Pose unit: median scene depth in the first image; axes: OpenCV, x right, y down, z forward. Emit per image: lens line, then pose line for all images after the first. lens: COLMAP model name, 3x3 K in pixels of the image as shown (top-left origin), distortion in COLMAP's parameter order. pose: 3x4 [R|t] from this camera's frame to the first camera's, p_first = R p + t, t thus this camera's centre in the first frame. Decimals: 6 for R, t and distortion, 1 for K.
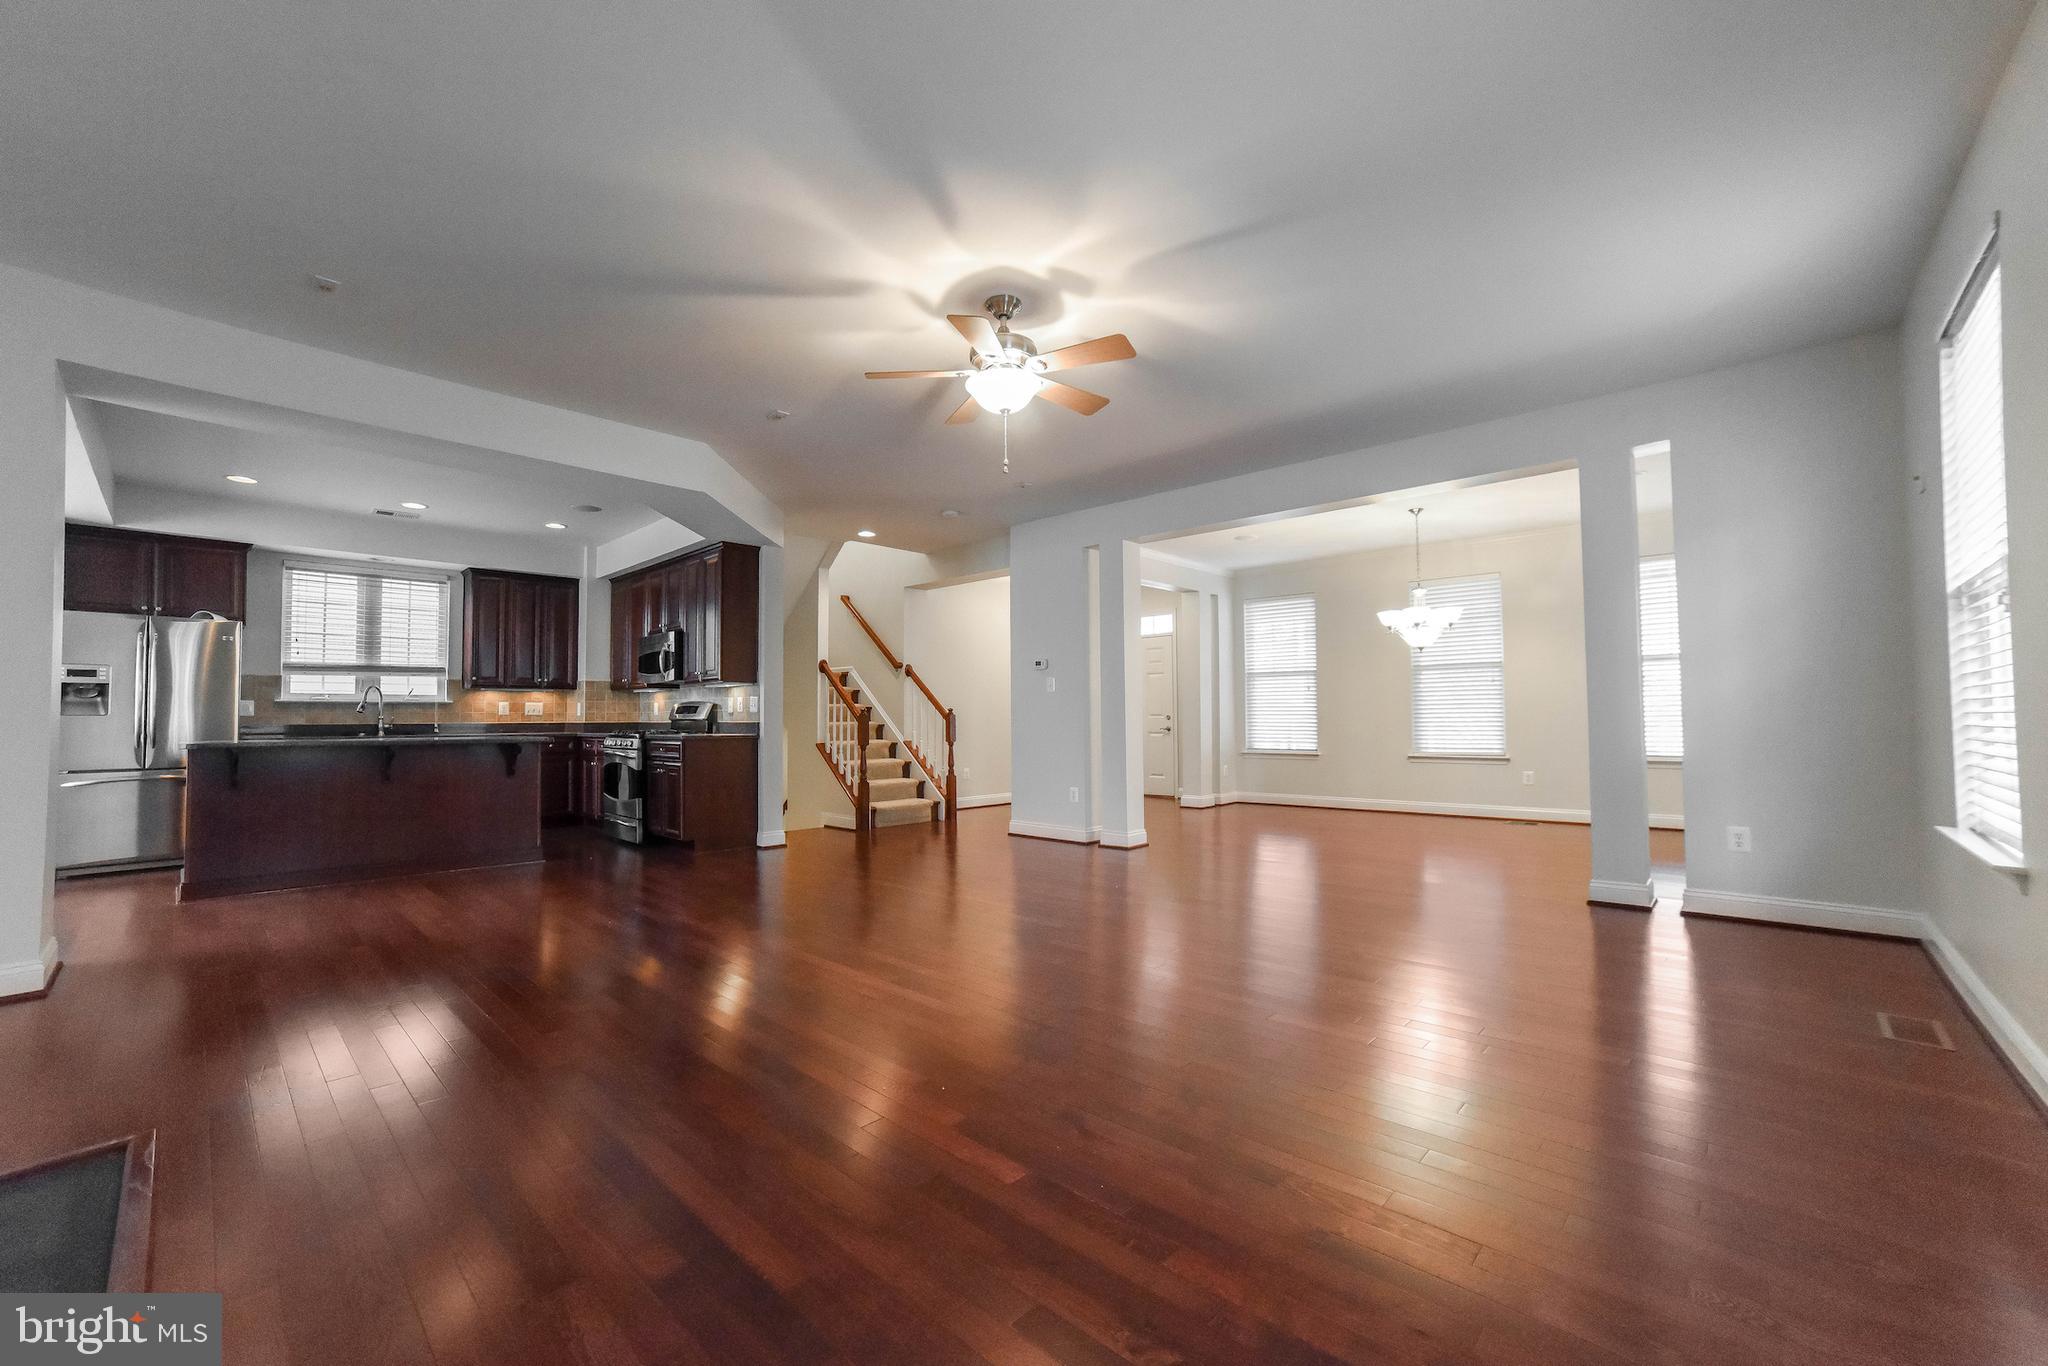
lens RADIAL K [[811.7, 0, 1032.5], [0, 811.7, 690.0], [0, 0, 1]] dist [-0.031792, 0.010438]
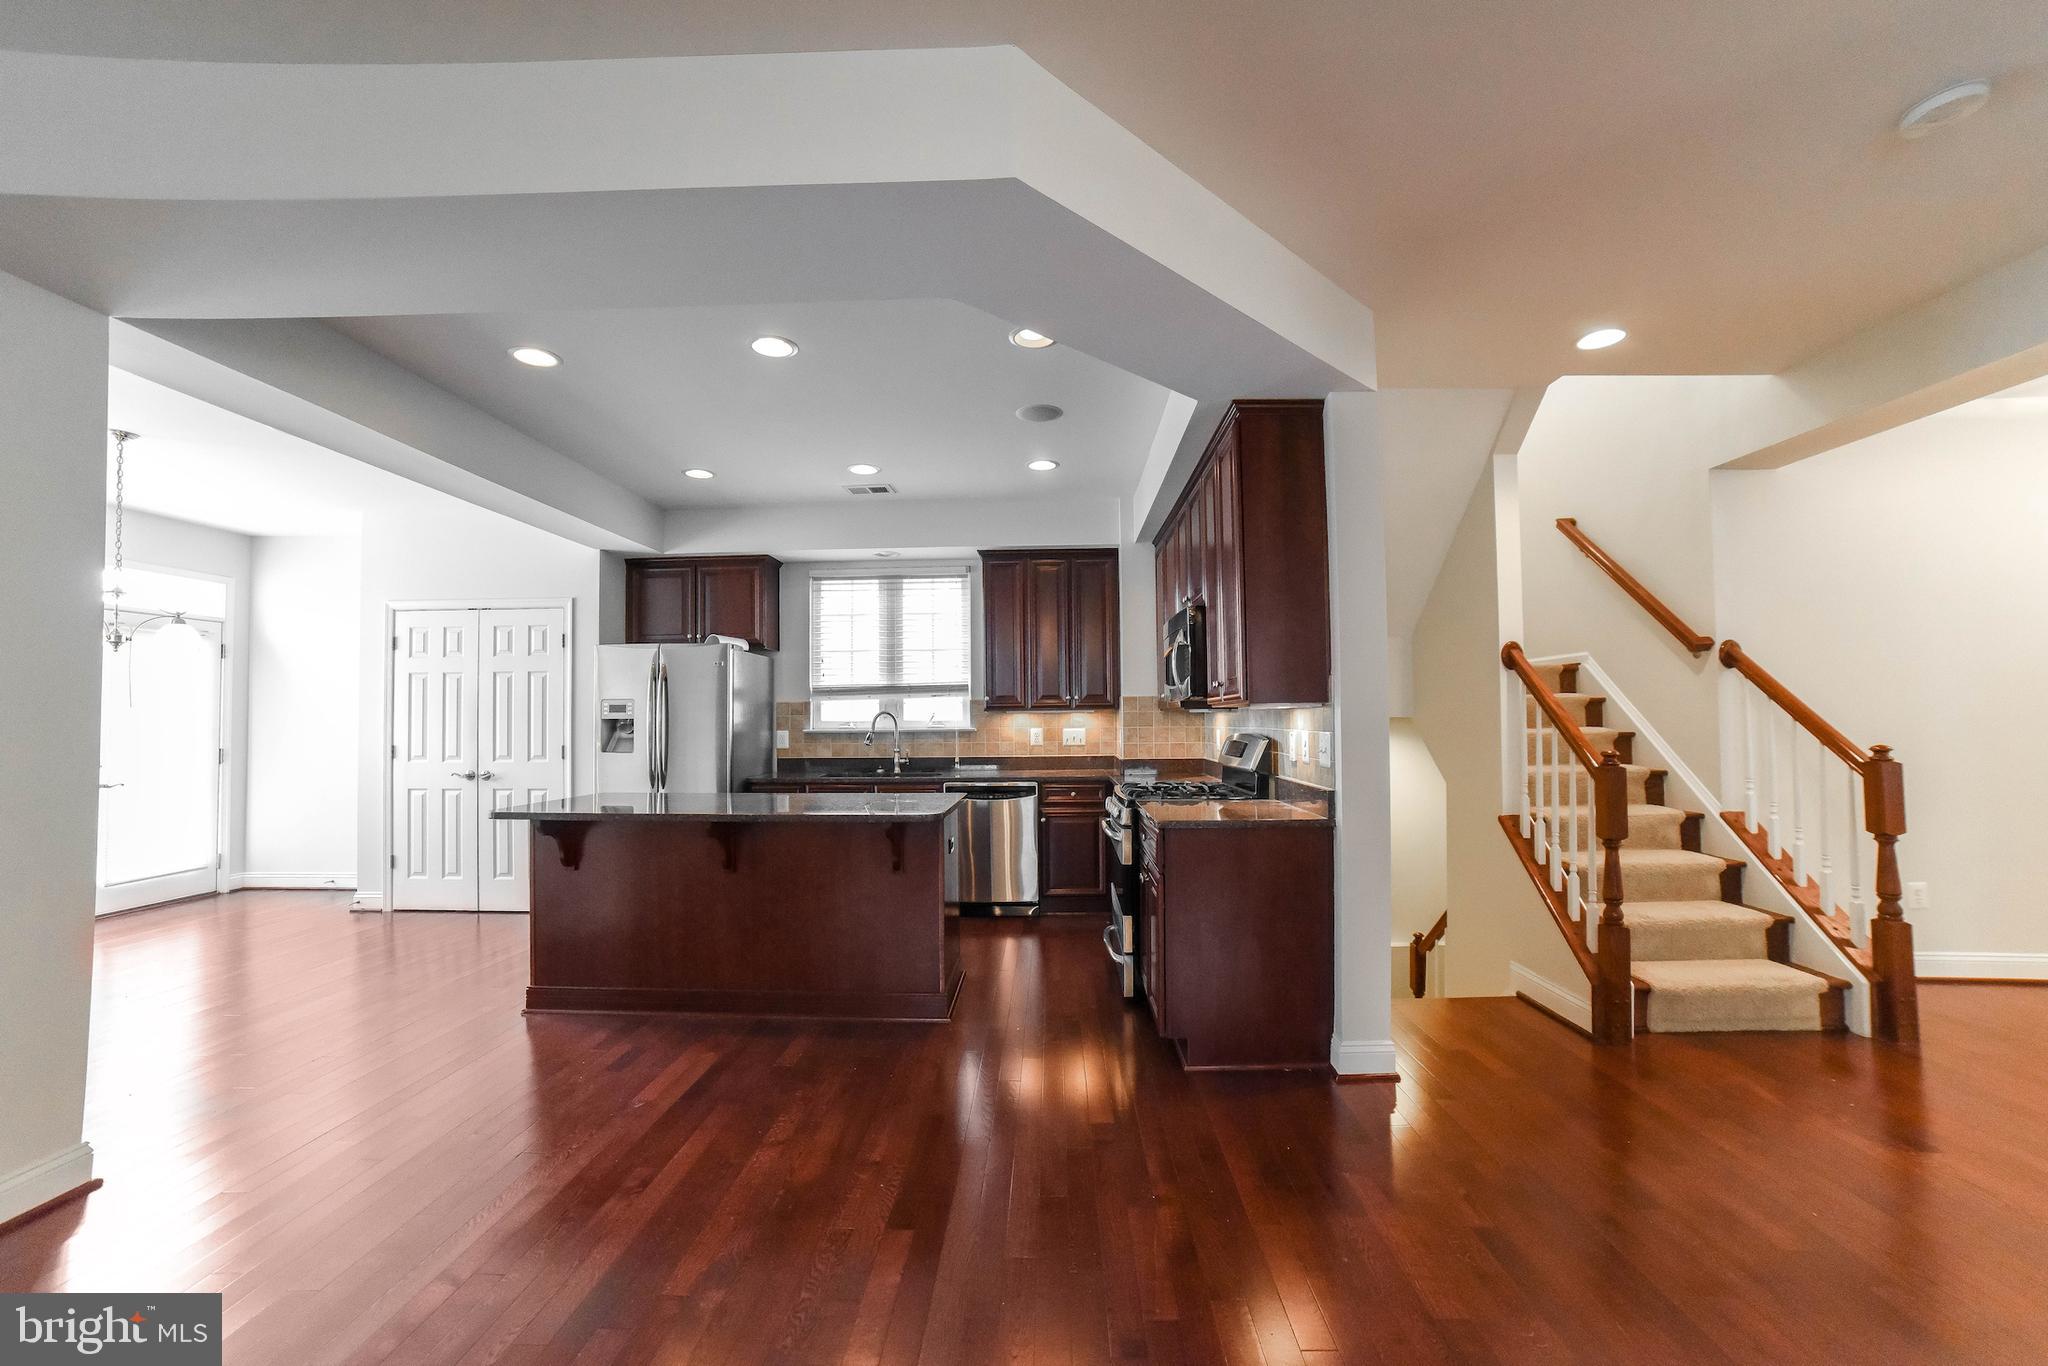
lens RADIAL K [[811.7, 0, 1022.4], [0, 811.7, 699.6], [0, 0, 1]] dist [-0.031792, 0.010438]
pose [[0.664801, -0.017091, -0.746825, -0.105057], [0.030095, 0.999539, 0.003915, -0.015179], [0.746414, -0.025079, 0.665009, 0.516976]]
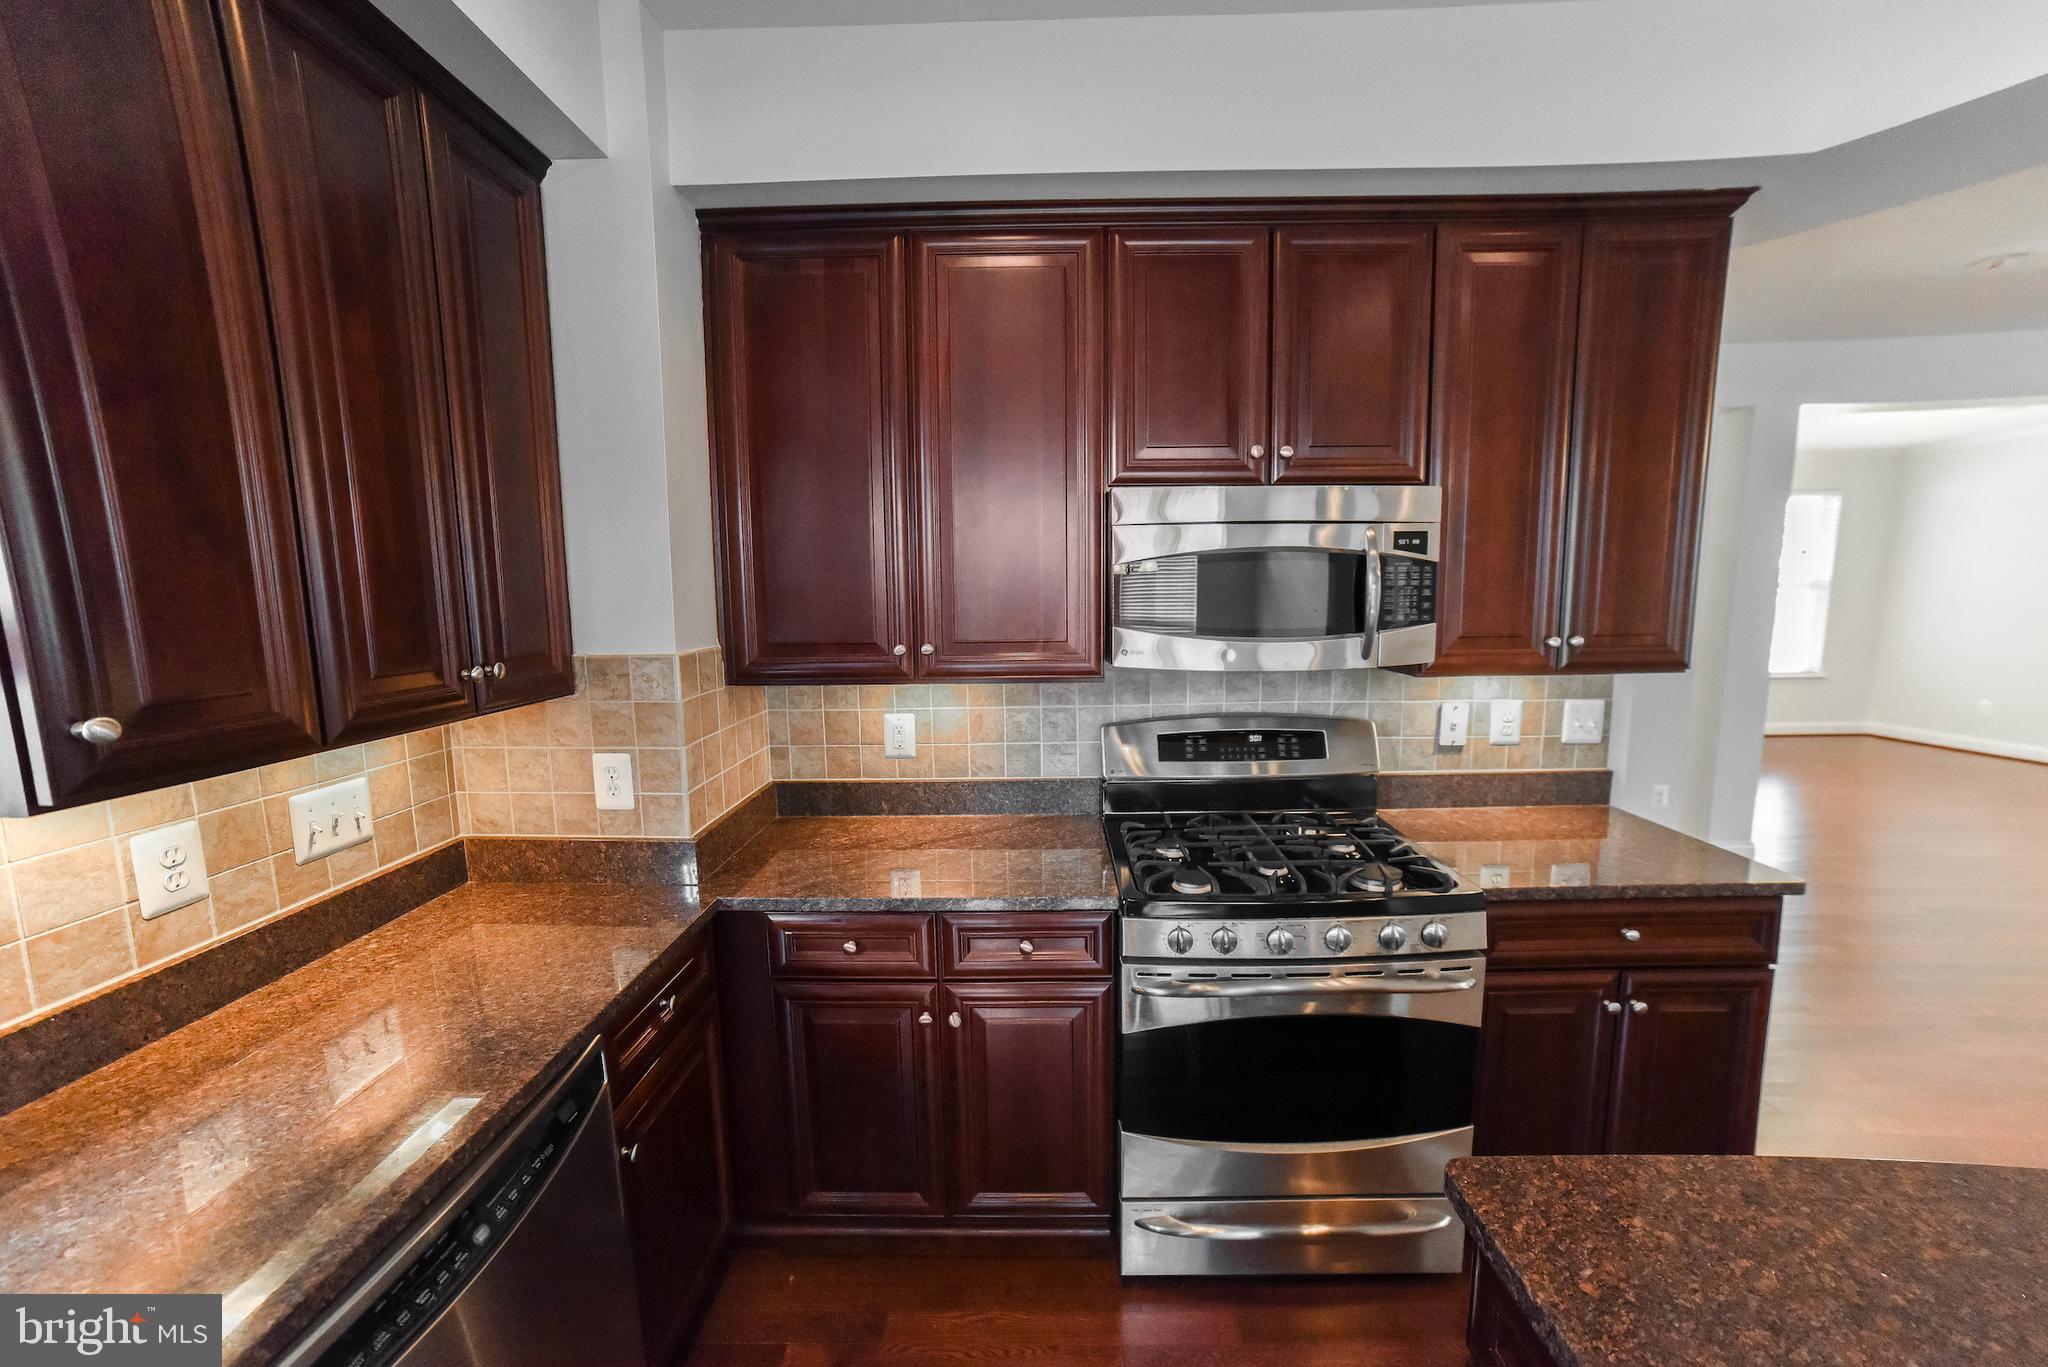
lens RADIAL K [[811.7, 0, 1064.3], [0, 811.7, 706.2], [0, 0, 1]] dist [-0.031792, 0.010438]
pose [[0.719859, -0.101196, 0.686704, -0.667606], [-0.010127, 0.987679, 0.156165, -0.036927], [-0.694046, -0.119371, 0.709965, 0.808843]]
